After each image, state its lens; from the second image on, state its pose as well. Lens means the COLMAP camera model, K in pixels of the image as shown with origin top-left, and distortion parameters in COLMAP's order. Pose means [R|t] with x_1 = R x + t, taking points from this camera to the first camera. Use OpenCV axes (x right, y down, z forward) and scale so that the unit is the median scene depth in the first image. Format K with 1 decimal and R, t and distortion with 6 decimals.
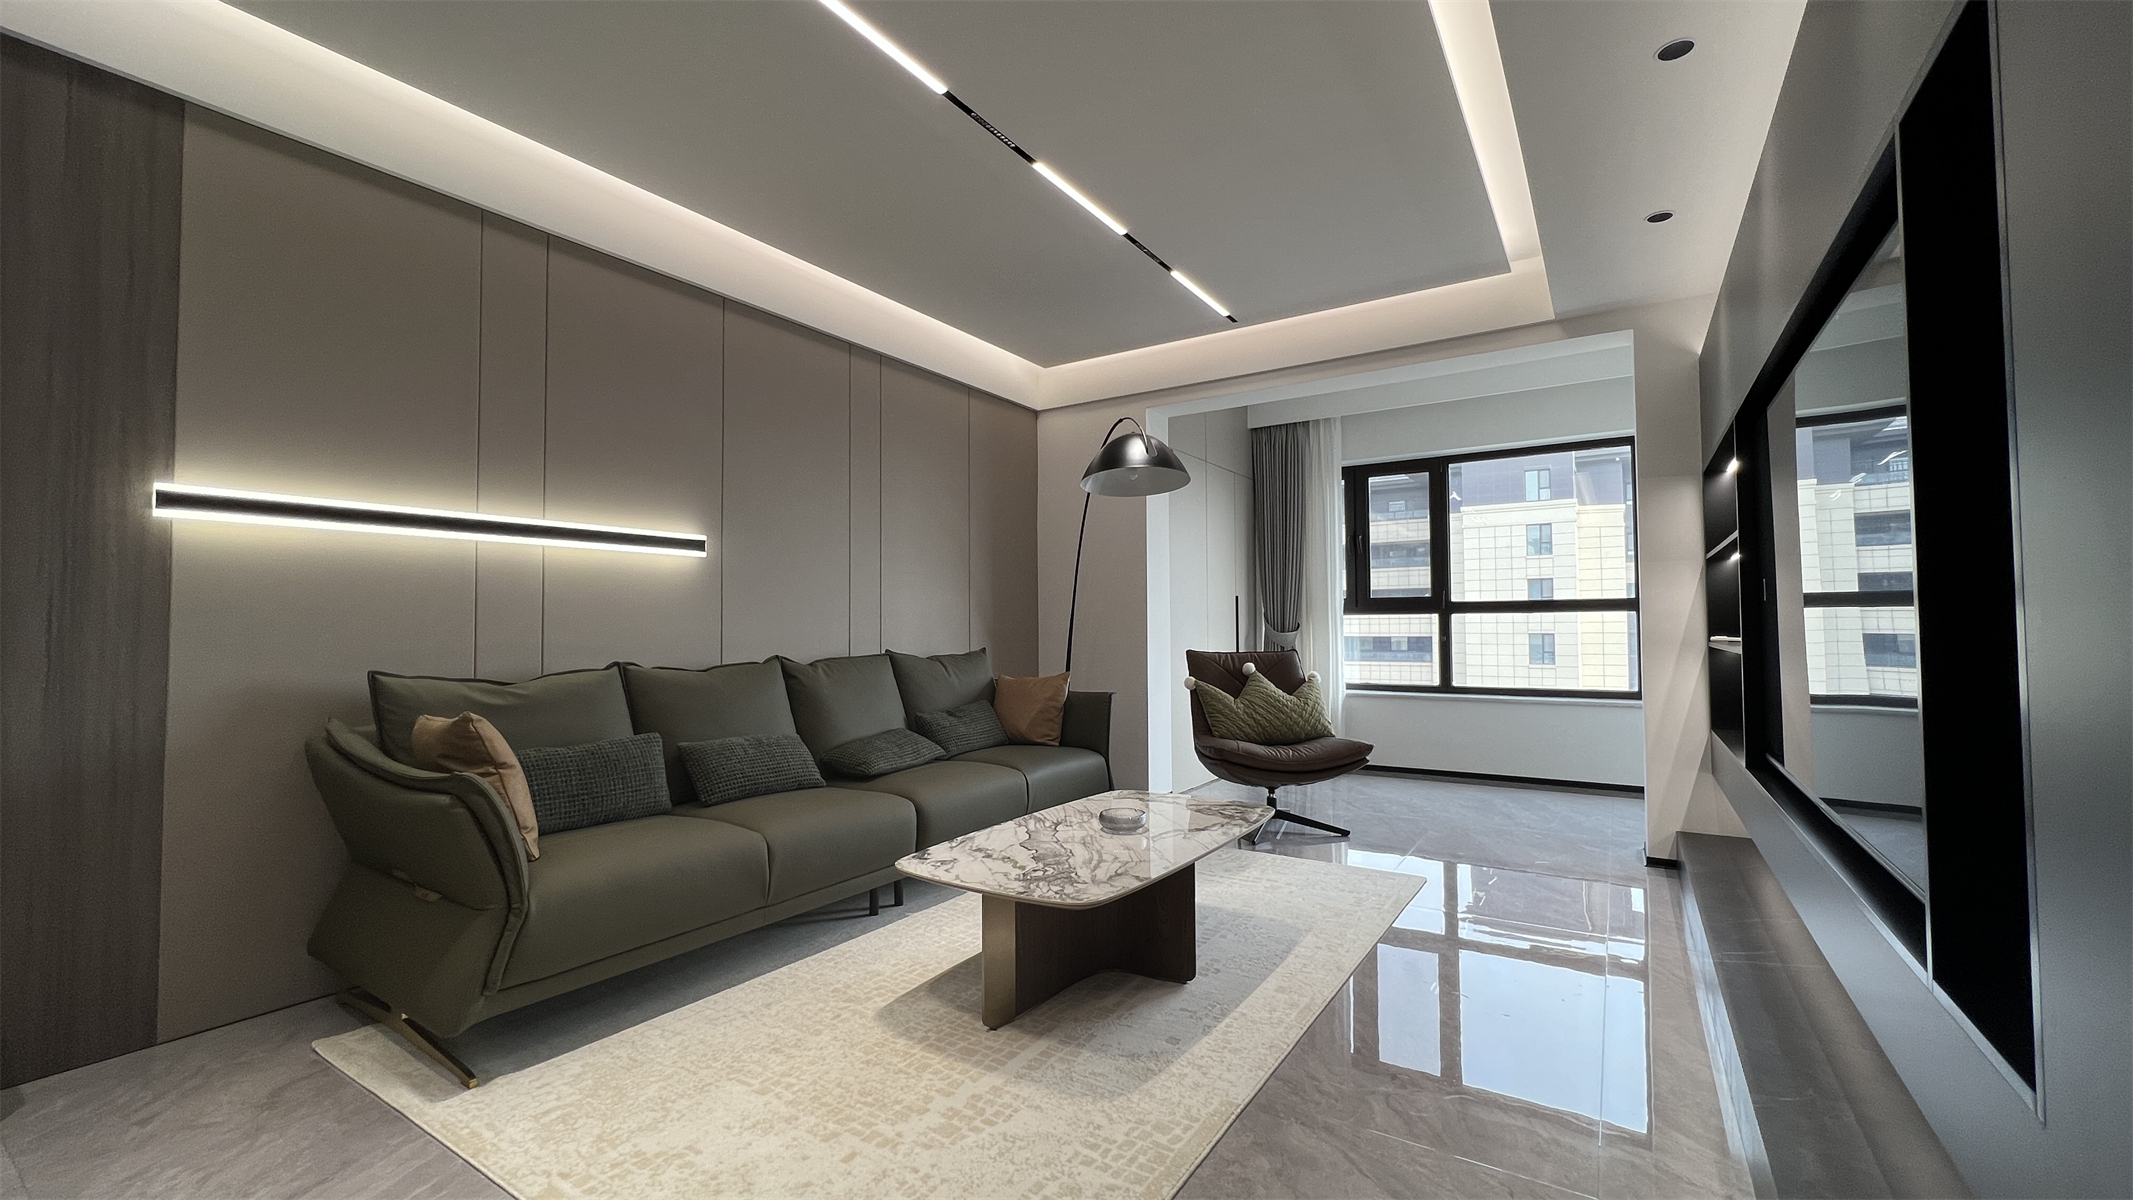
lens RADIAL K [[851.6, 0, 1065.7], [0, 851.6, 602.0], [0, 0, 1]] dist [-0.002233, -0.000569]
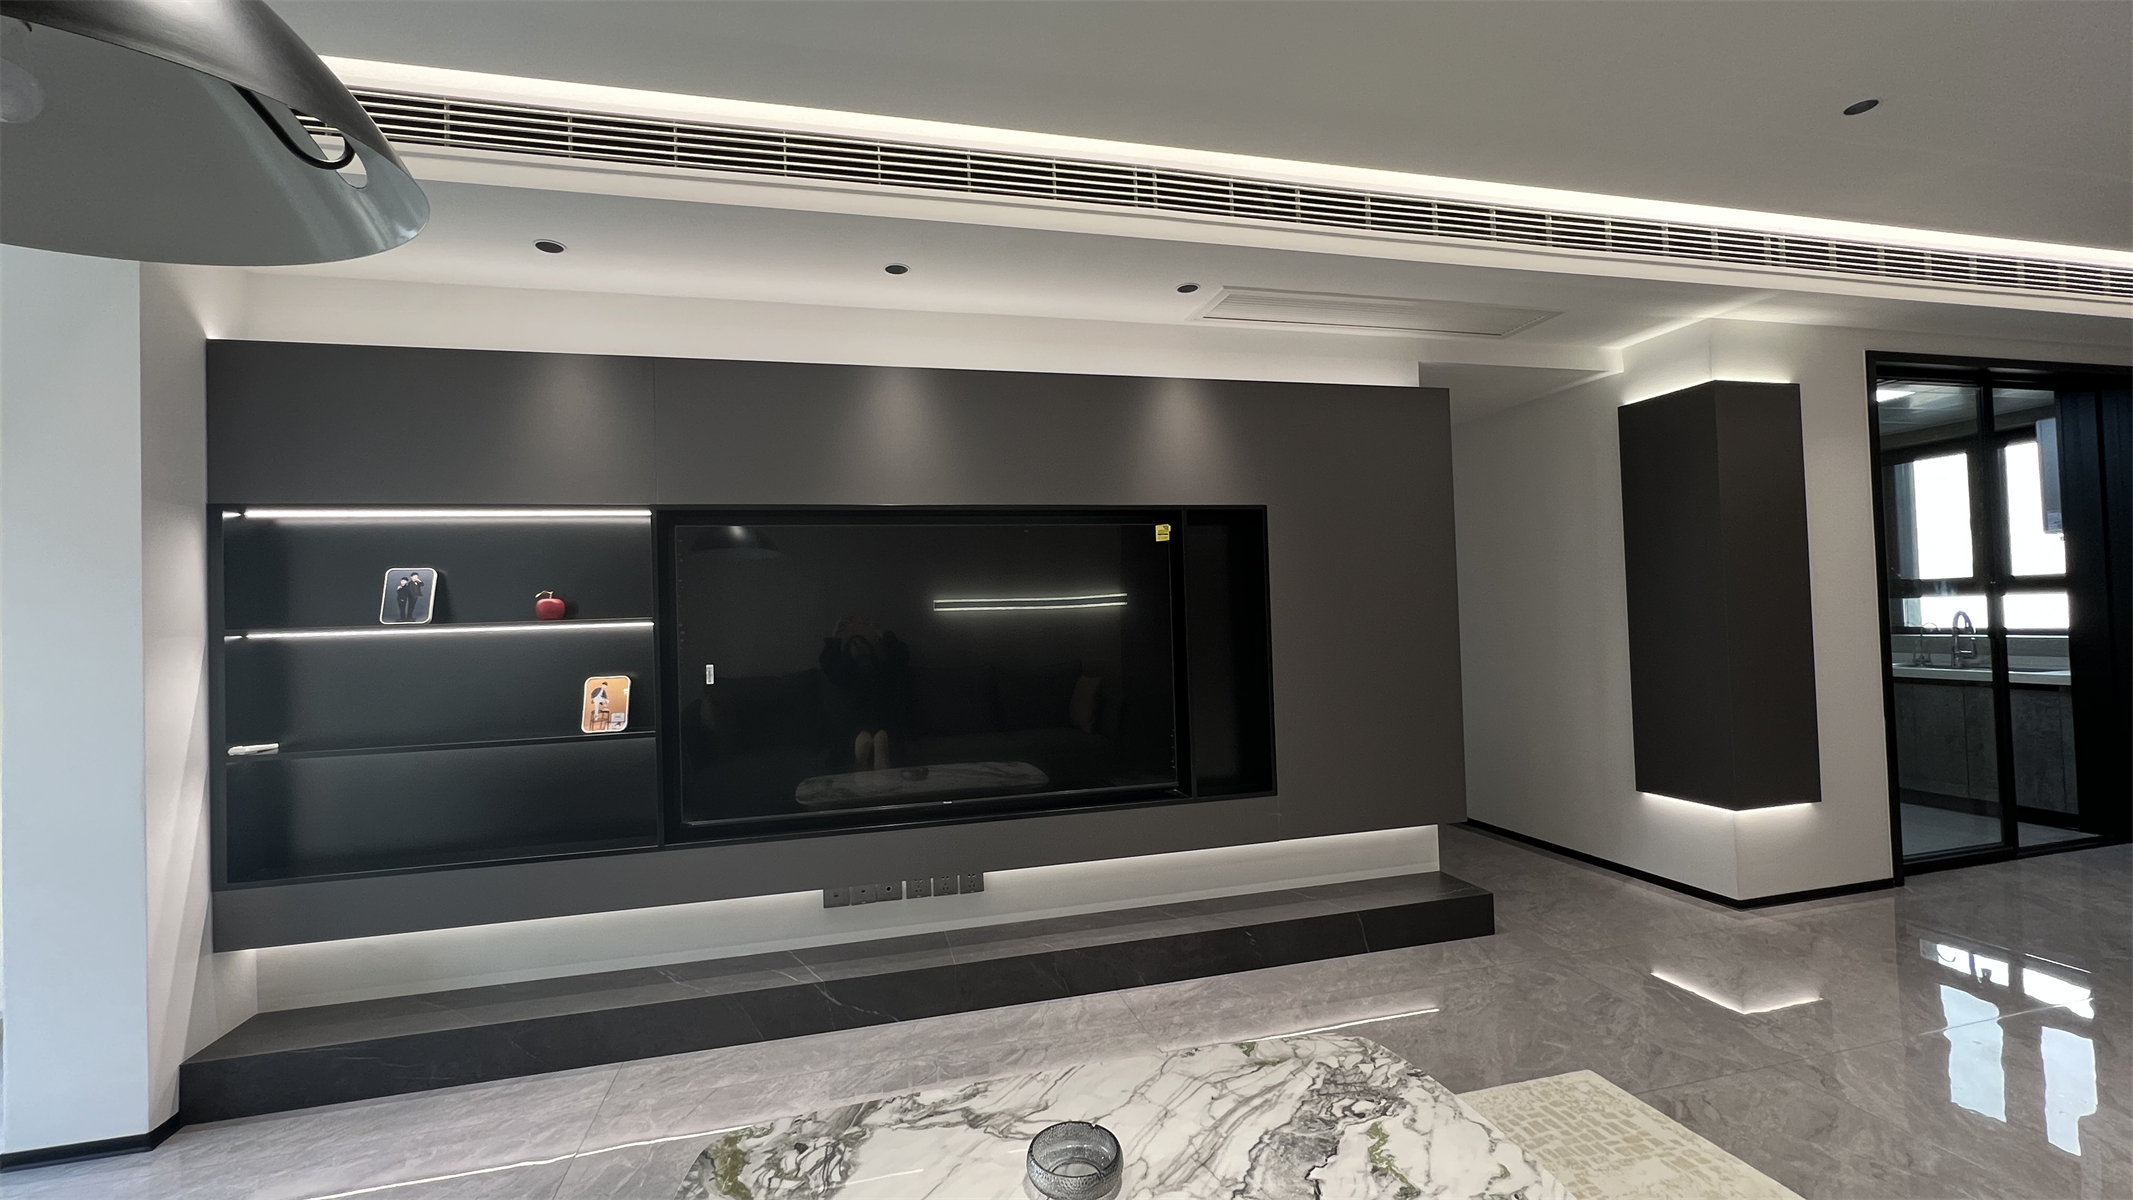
lens RADIAL K [[851.6, 0, 1063.4], [0, 851.6, 601.8], [0, 0, 1]] dist [-0.002233, -0.000569]
pose [[-0.732644, 0.044653, 0.679145, -0.315824], [0.017076, 0.998737, -0.047245, -0.052042], [-0.680397, -0.023016, -0.732482, 1.565949]]
